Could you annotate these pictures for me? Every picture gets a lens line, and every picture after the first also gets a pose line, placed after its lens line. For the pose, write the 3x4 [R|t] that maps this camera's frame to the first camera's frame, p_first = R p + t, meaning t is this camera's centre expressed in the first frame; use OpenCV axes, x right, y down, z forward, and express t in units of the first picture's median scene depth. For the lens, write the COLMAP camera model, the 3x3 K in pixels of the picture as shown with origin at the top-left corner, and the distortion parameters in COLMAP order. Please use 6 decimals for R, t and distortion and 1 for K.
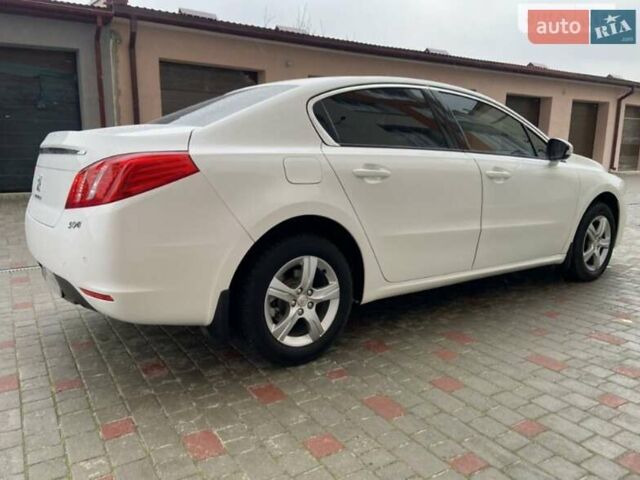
lens RADIAL K [[485.0, 0, 316.9], [0, 485.0, 238.2], [0, 0, 1]] dist [0.106600, -0.132334]
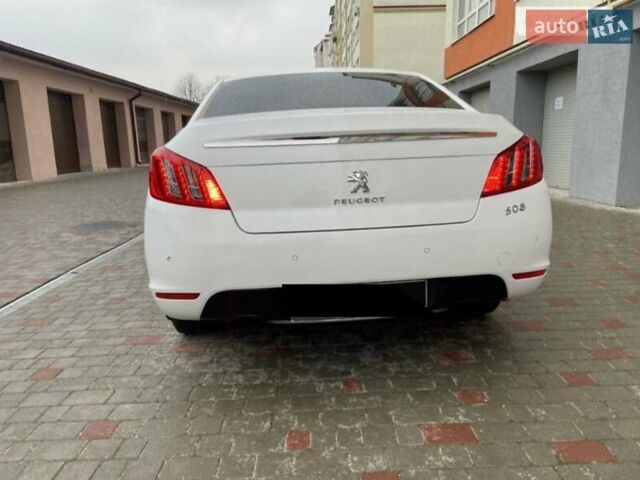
lens RADIAL K [[485.0, 0, 316.9], [0, 485.0, 238.2], [0, 0, 1]] dist [0.106600, -0.132334]
pose [[0.521556, -0.186155, 0.832662, -1.181035], [0.184897, 0.977378, 0.102695, -0.111428], [-0.832942, 0.100396, 0.544177, 0.635617]]
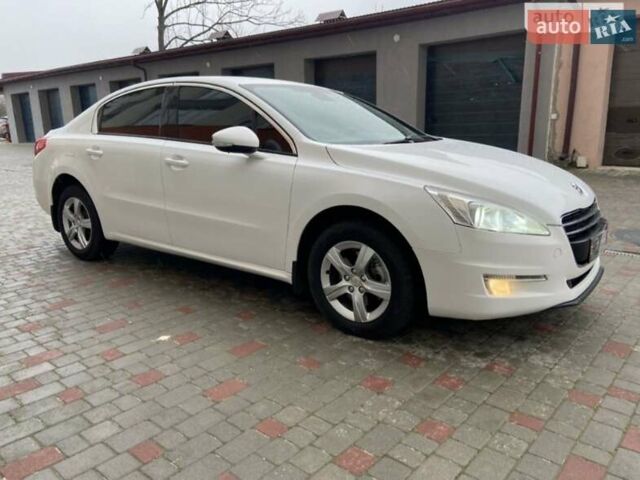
lens RADIAL K [[485.9, 0, 317.2], [0, 485.9, 238.6], [0, 0, 1]] dist [0.104704, -0.098609]
pose [[0.296016, 0.199789, -0.934055, 1.835696], [-0.145920, 0.975861, 0.162487, -0.229183], [0.943971, 0.088199, 0.318024, 1.191805]]
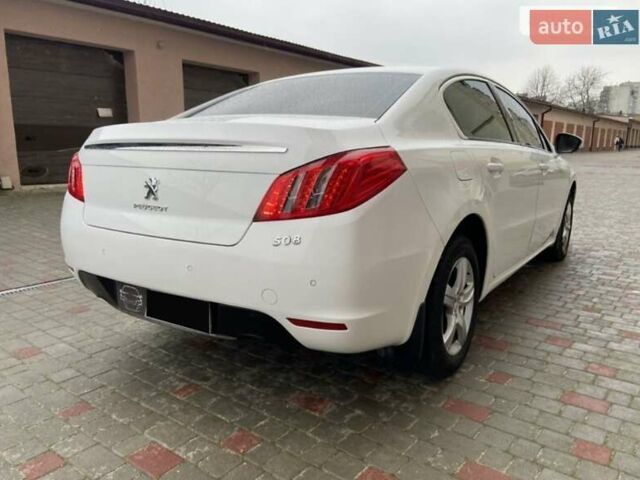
lens RADIAL K [[491.5, 0, 320.0], [0, 491.5, 240.0], [0, 0, 1]] dist [0.110298, -0.143938]
pose [[0.939649, -0.065681, 0.335776, -0.558613], [0.059954, 0.997825, 0.027408, -0.037247], [-0.336846, -0.005623, 0.941543, 0.180372]]
